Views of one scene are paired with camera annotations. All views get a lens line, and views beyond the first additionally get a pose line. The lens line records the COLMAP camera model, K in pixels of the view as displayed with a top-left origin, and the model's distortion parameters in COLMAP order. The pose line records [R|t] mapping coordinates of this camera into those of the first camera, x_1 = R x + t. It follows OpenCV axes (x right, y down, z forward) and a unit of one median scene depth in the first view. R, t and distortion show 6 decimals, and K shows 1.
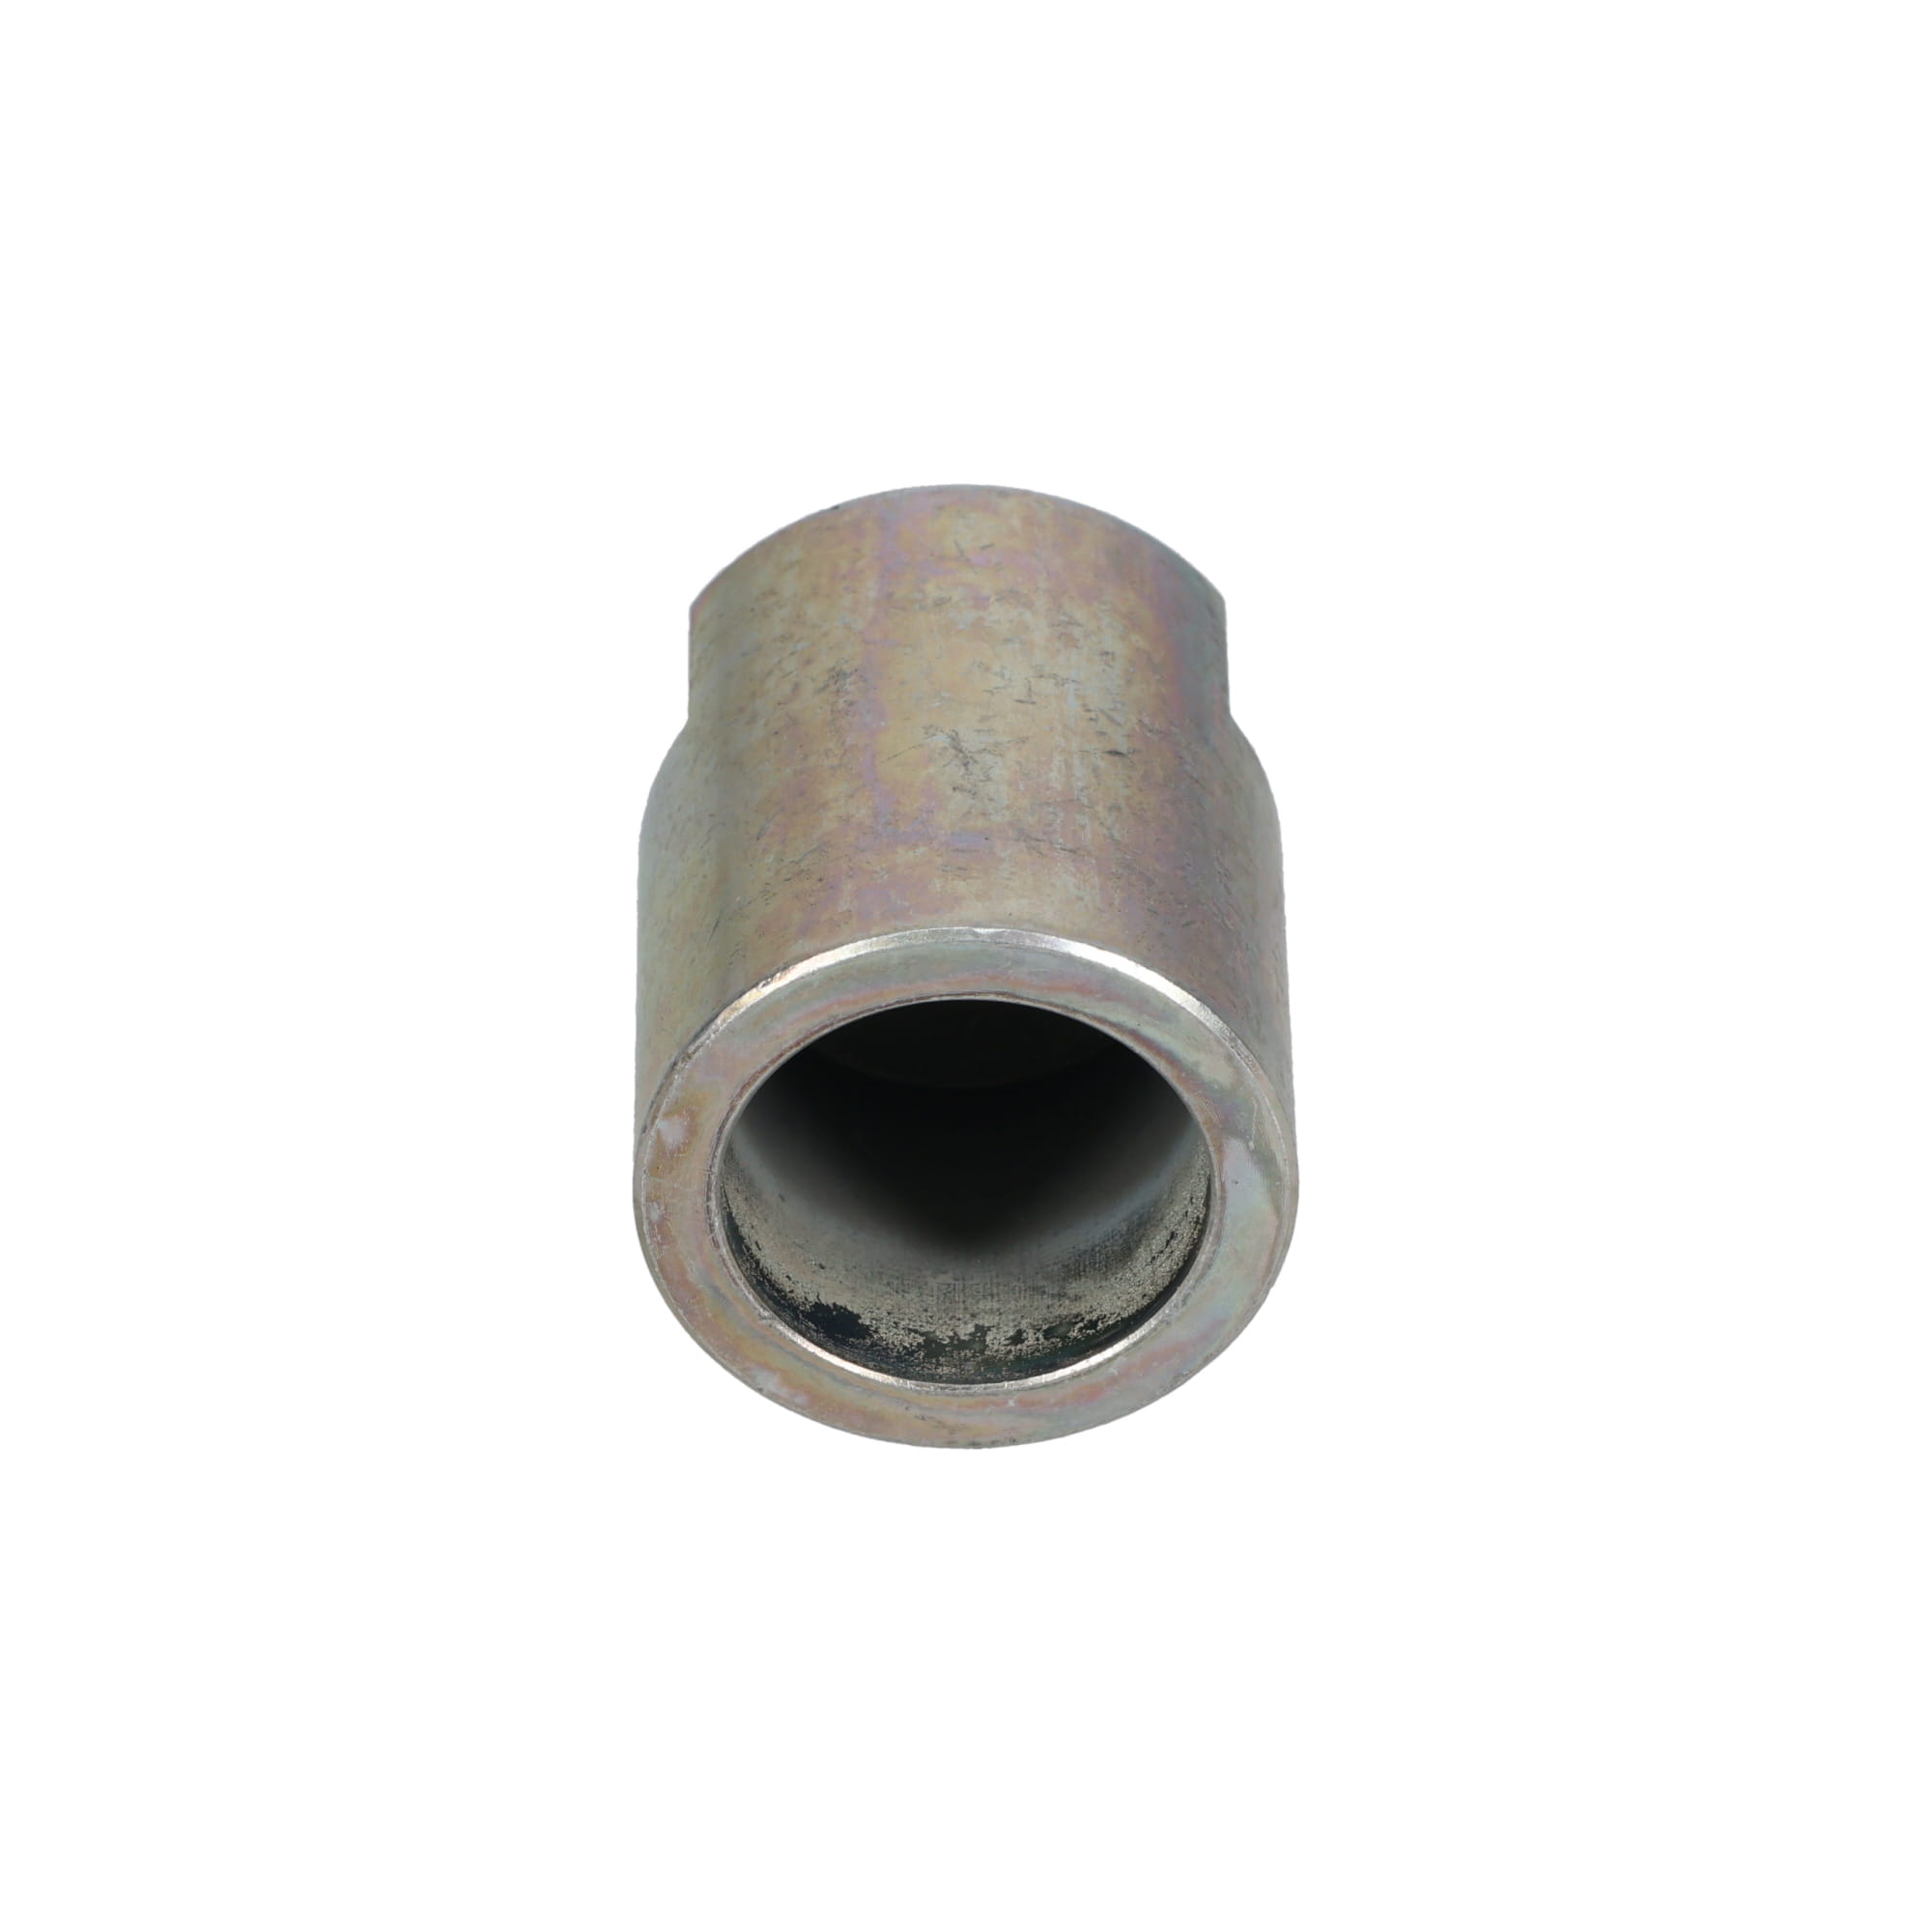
lens RADIAL K [[12211.4, 0, 898.0], [0, 12211.4, 965.8], [0, 0, 1]] dist [0.492930, 5.103037]
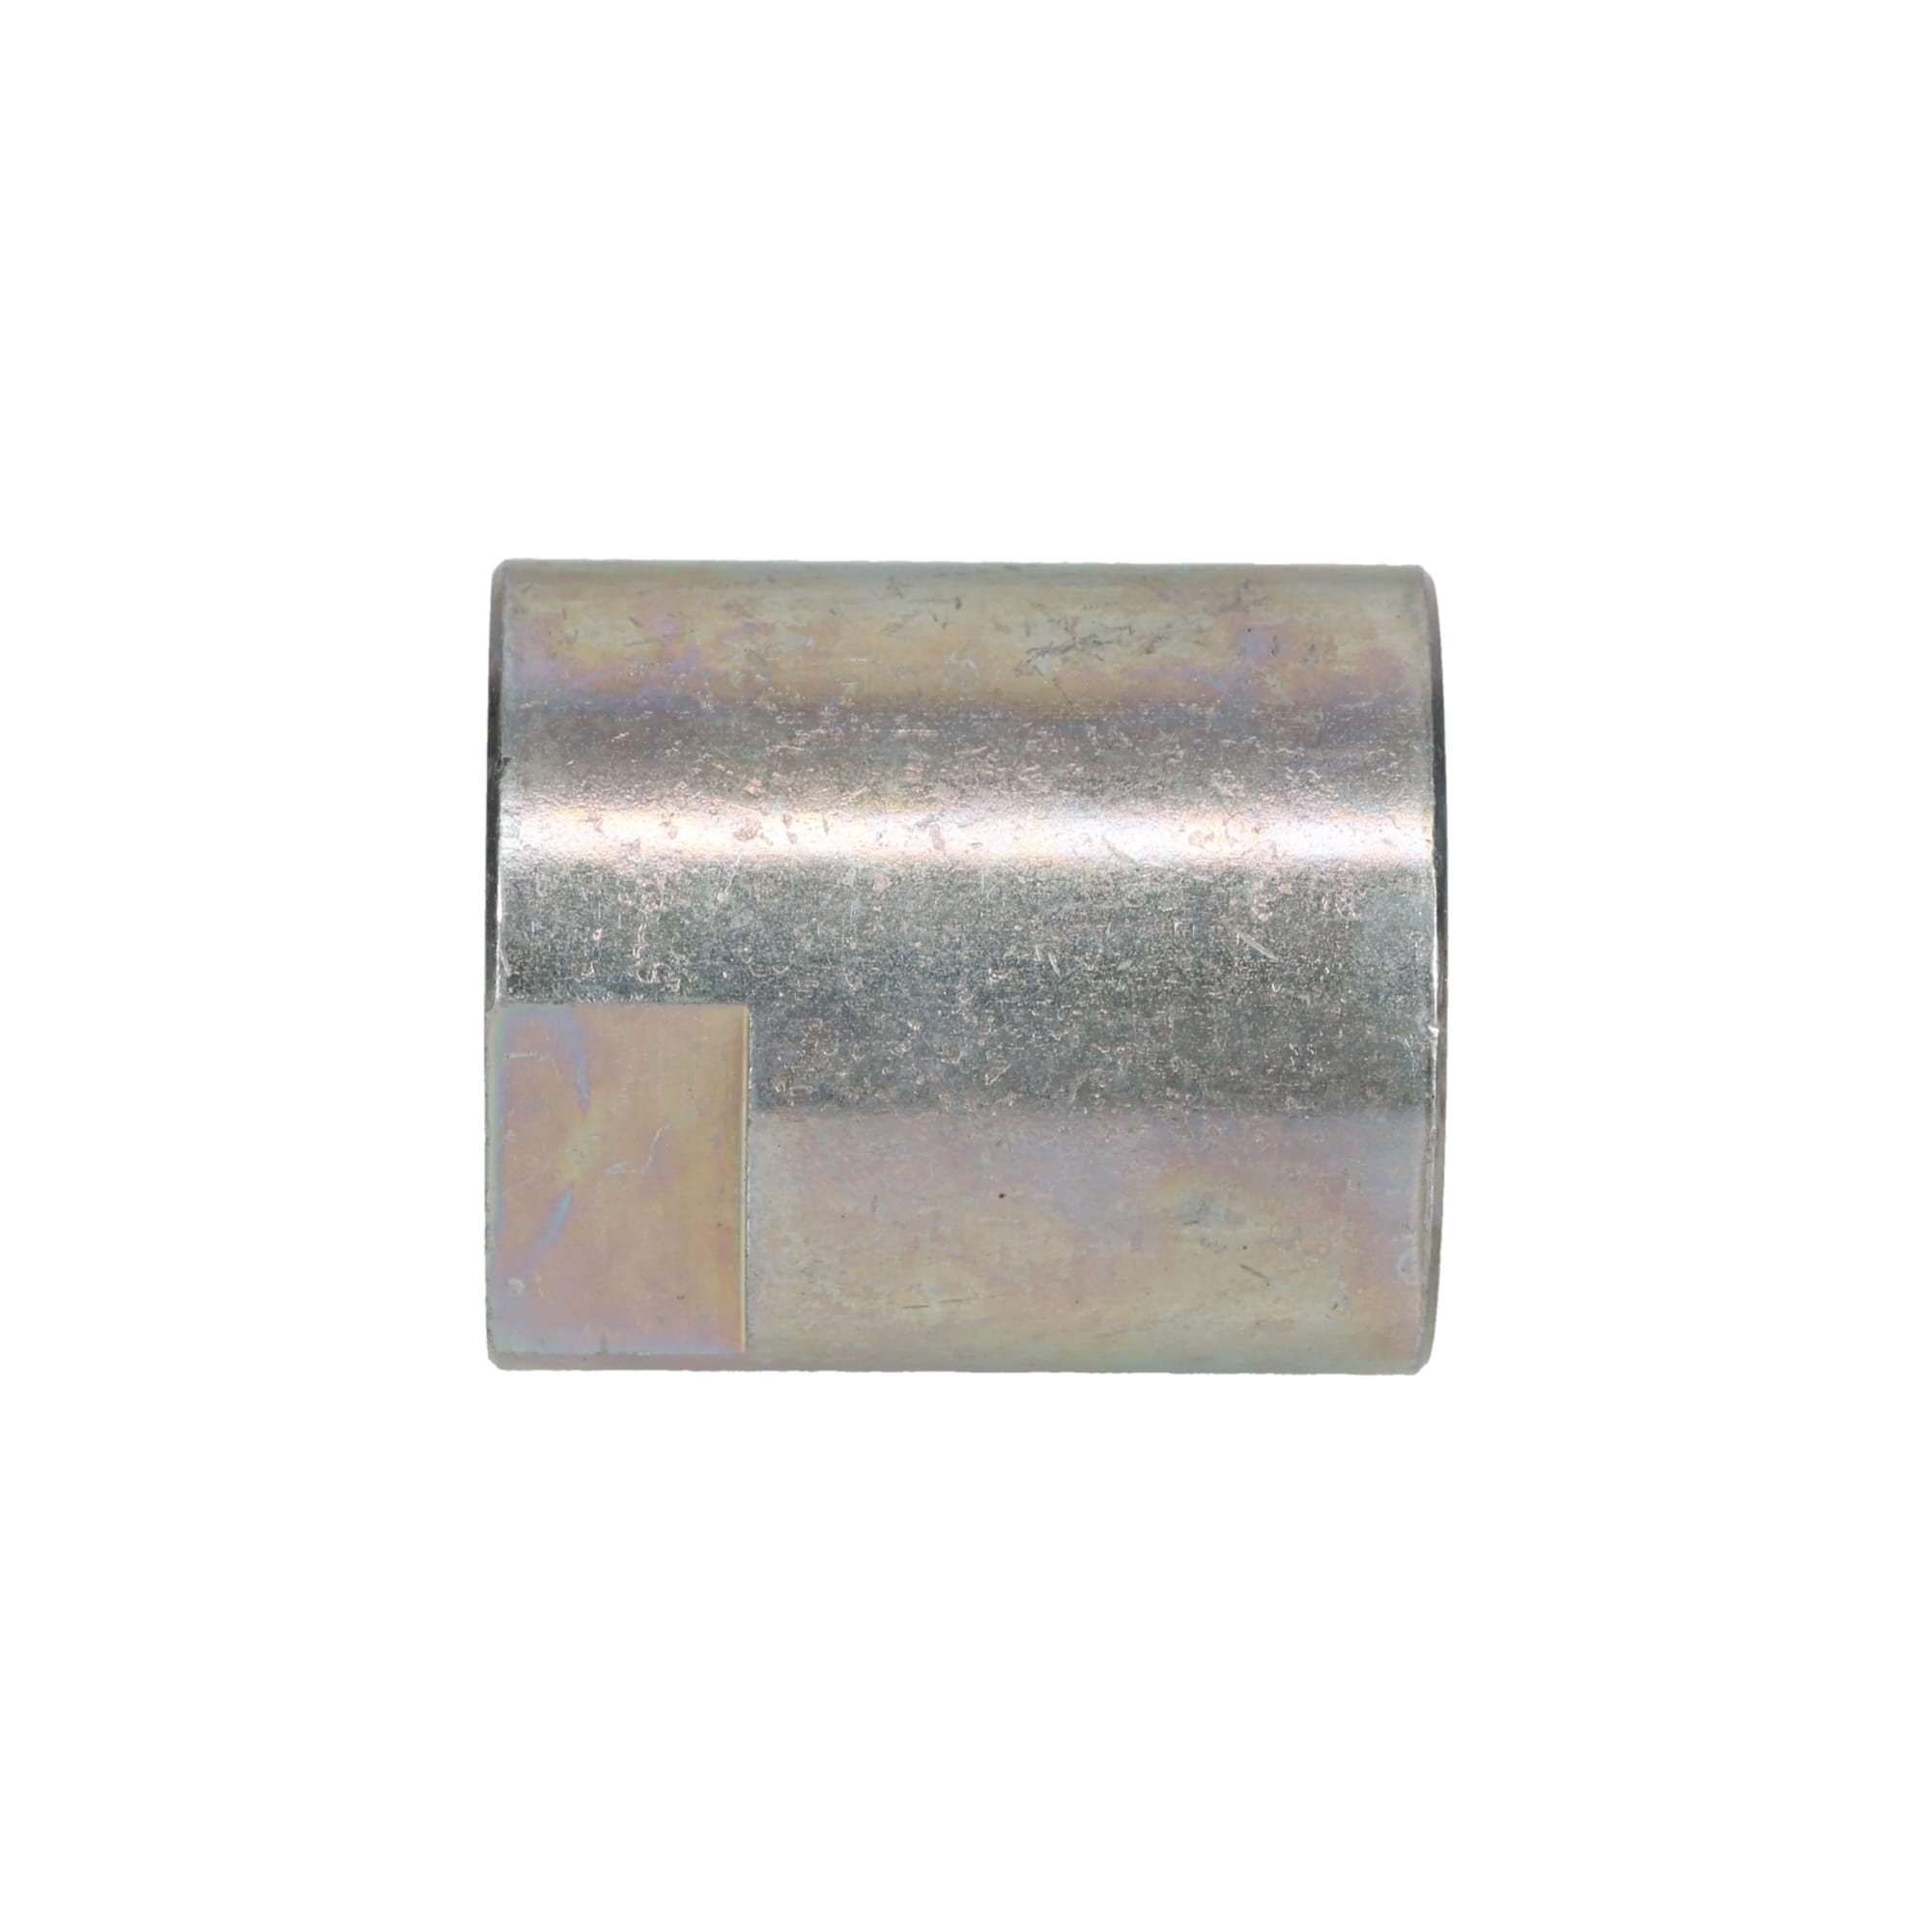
lens RADIAL K [[12211.4, 0, 898.0], [0, 12211.4, 965.8], [0, 0, 1]] dist [0.492930, 5.103037]
pose [[0.002592, -0.619708, 0.784828, -0.640856], [0.601181, 0.628132, 0.493995, -0.409497], [-0.799108, 0.470544, 0.374185, 0.713267]]
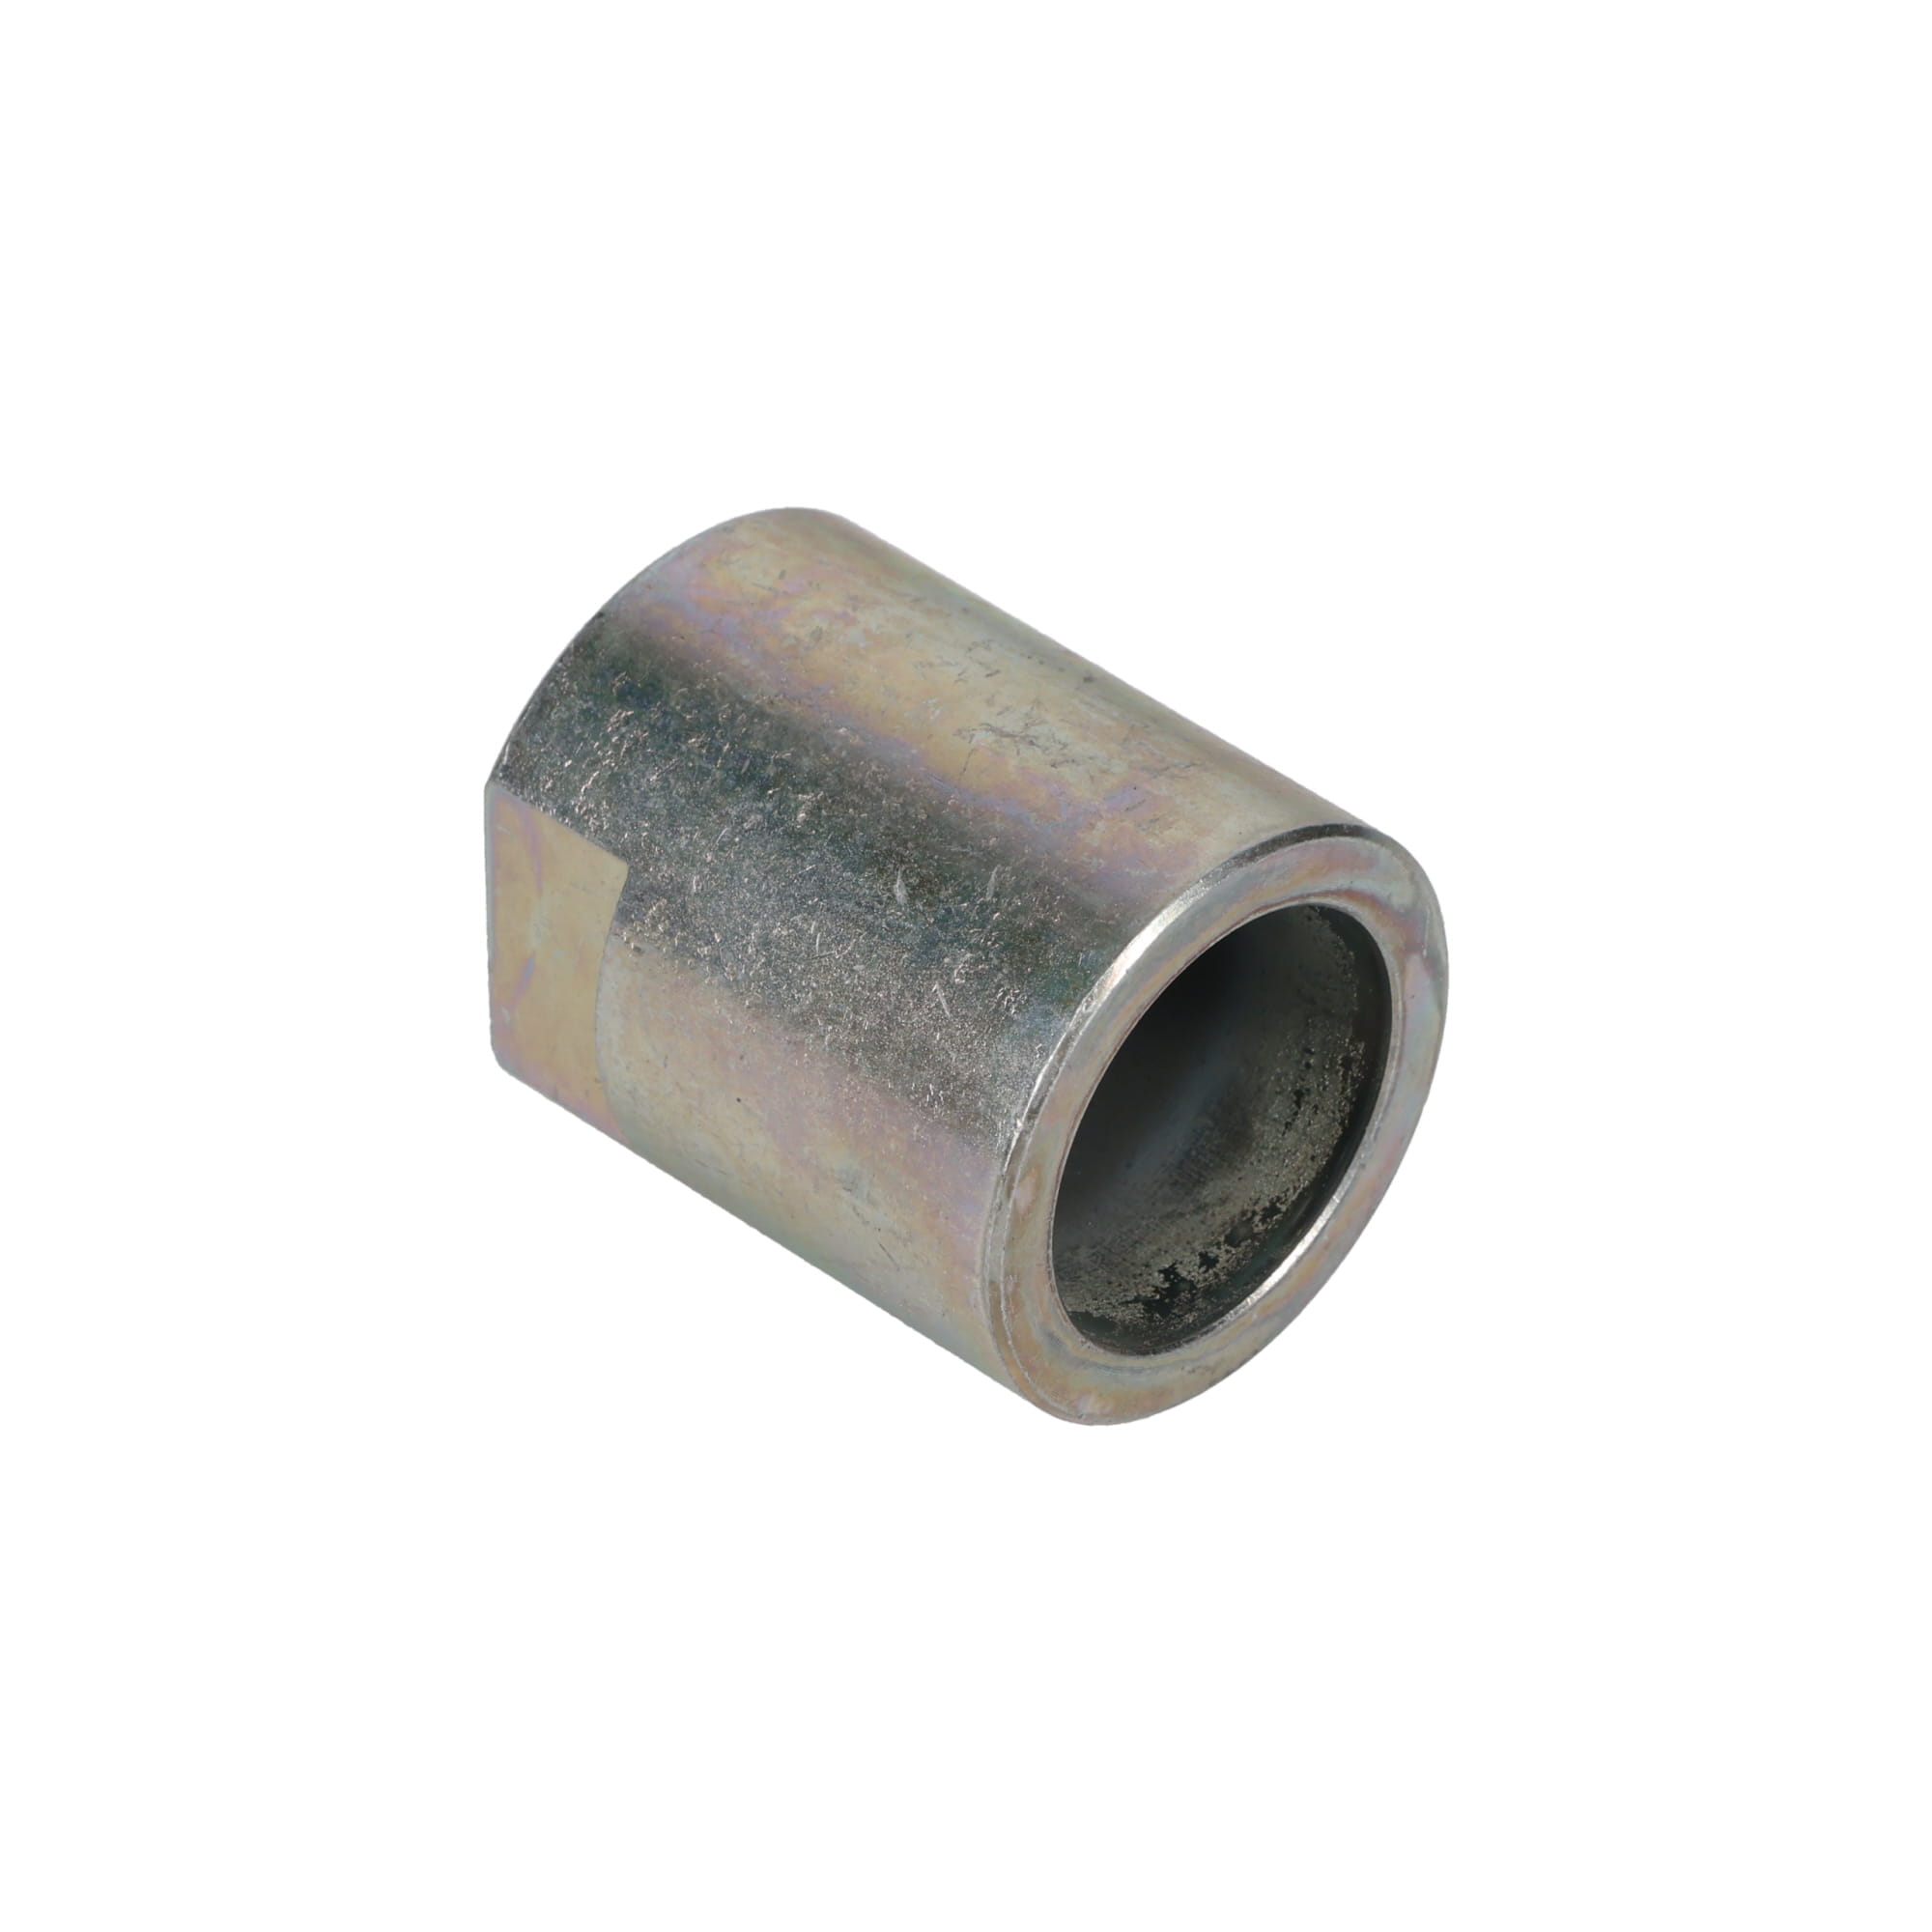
lens RADIAL K [[12211.4, 0, 898.0], [0, 12211.4, 965.8], [0, 0, 1]] dist [0.492930, 5.103037]
pose [[0.707017, -0.433418, 0.558816, -0.559494], [0.428261, 0.891221, 0.149393, -0.151978], [-0.562778, 0.133695, 0.815724, 0.200689]]
